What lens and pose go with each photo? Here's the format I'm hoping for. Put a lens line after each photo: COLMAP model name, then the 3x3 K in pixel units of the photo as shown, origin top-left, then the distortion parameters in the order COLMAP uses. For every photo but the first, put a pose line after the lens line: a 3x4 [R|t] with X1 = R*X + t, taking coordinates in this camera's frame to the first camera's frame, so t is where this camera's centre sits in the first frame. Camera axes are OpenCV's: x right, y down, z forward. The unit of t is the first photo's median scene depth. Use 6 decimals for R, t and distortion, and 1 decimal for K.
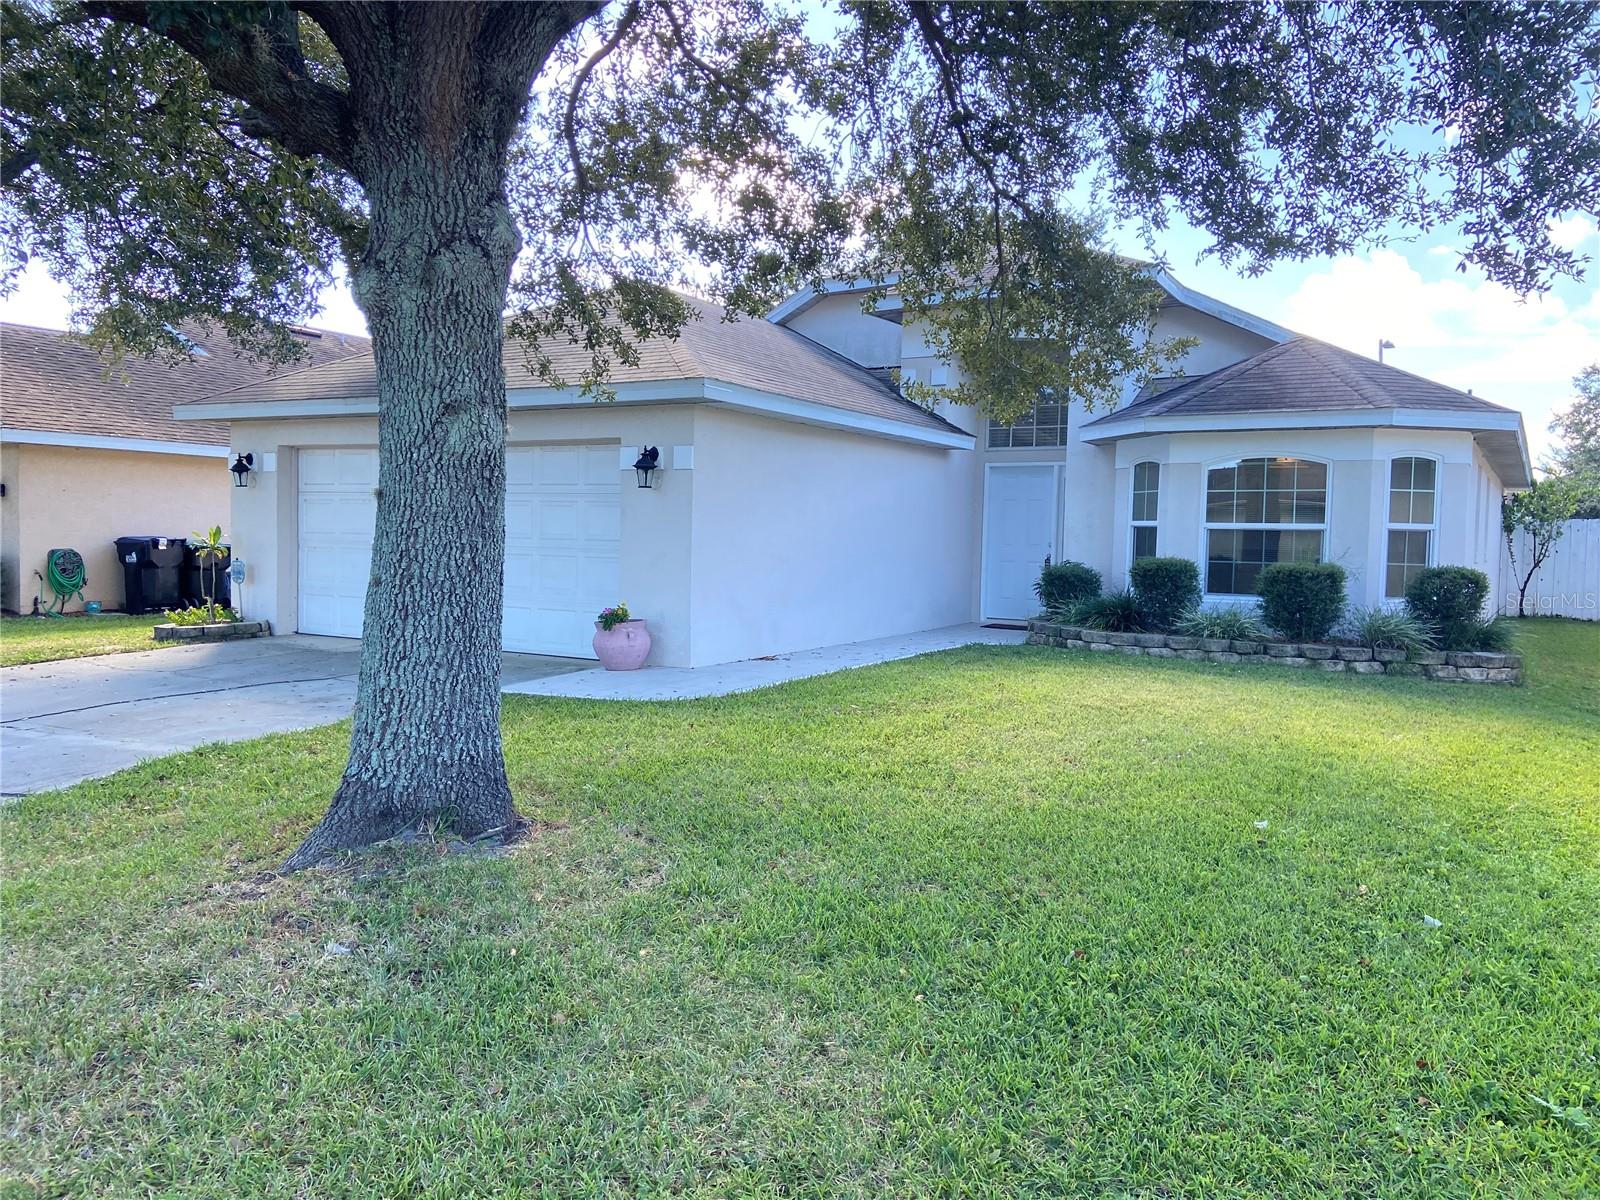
lens RADIAL K [[1191.2, 0, 800.0], [0, 1191.2, 600.0], [0, 0, 1]] dist [0.068598, 0.000412]
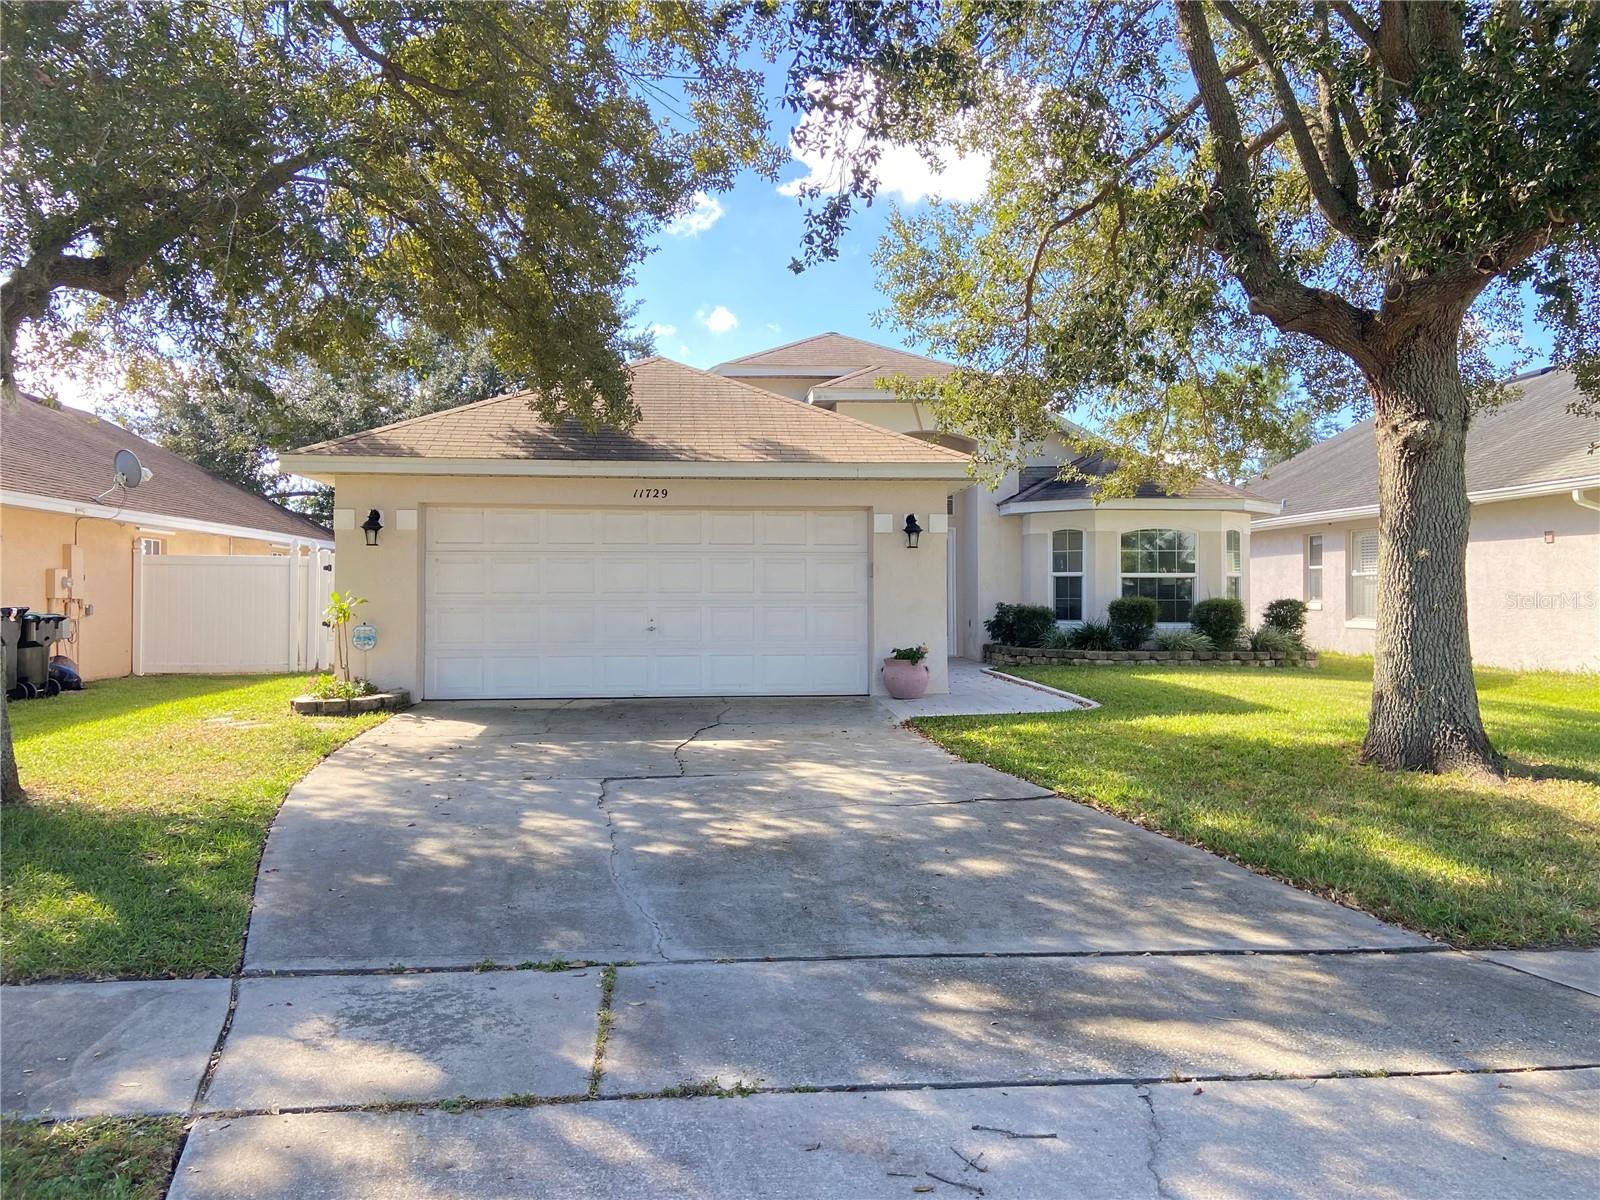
lens RADIAL K [[1191.2, 0, 800.0], [0, 1191.2, 600.0], [0, 0, 1]] dist [0.068598, 0.000412]
pose [[0.809384, -0.021369, 0.586890, -0.852509], [0.050969, 0.998123, -0.033950, -0.004214], [-0.585063, 0.057392, 0.808954, 0.071286]]
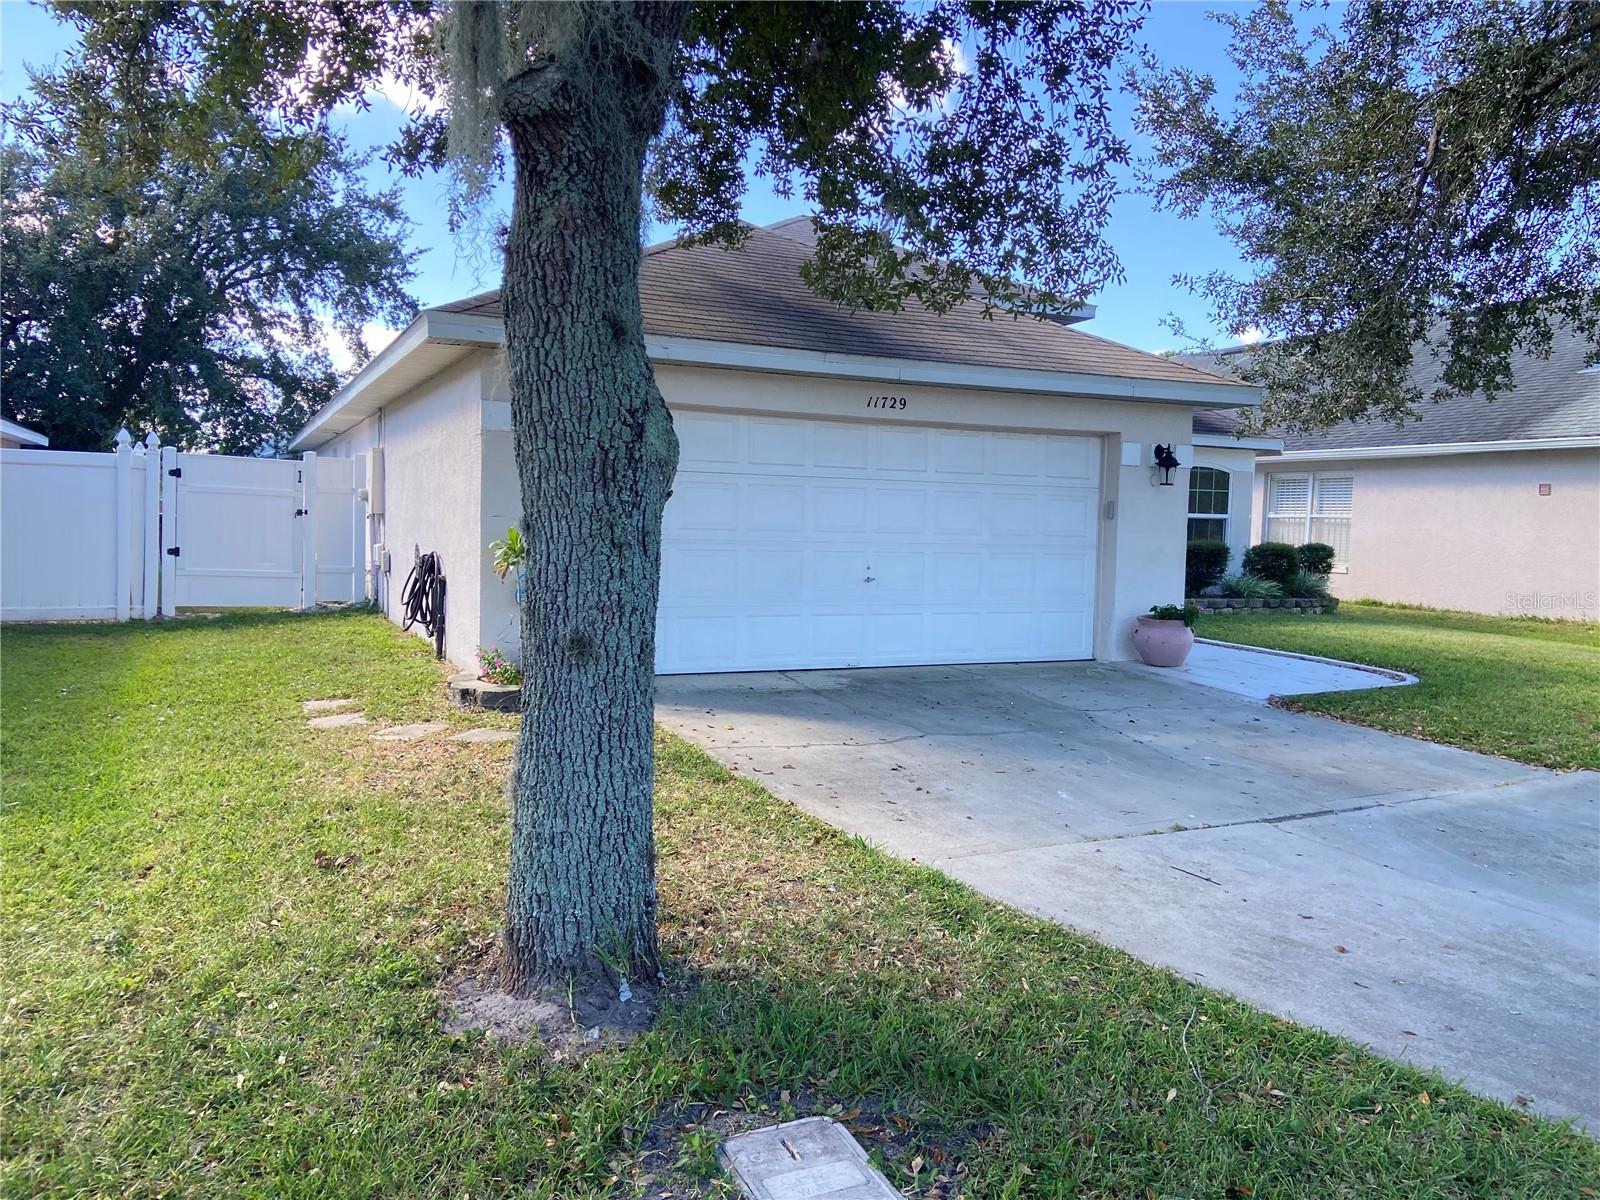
lens RADIAL K [[1191.2, 0, 800.0], [0, 1191.2, 600.0], [0, 0, 1]] dist [0.068598, 0.000412]
pose [[0.556159, -0.062428, 0.828728, -1.052439], [0.034432, 0.998049, 0.052075, -0.054071], [-0.830362, -0.000427, 0.557223, 0.619676]]
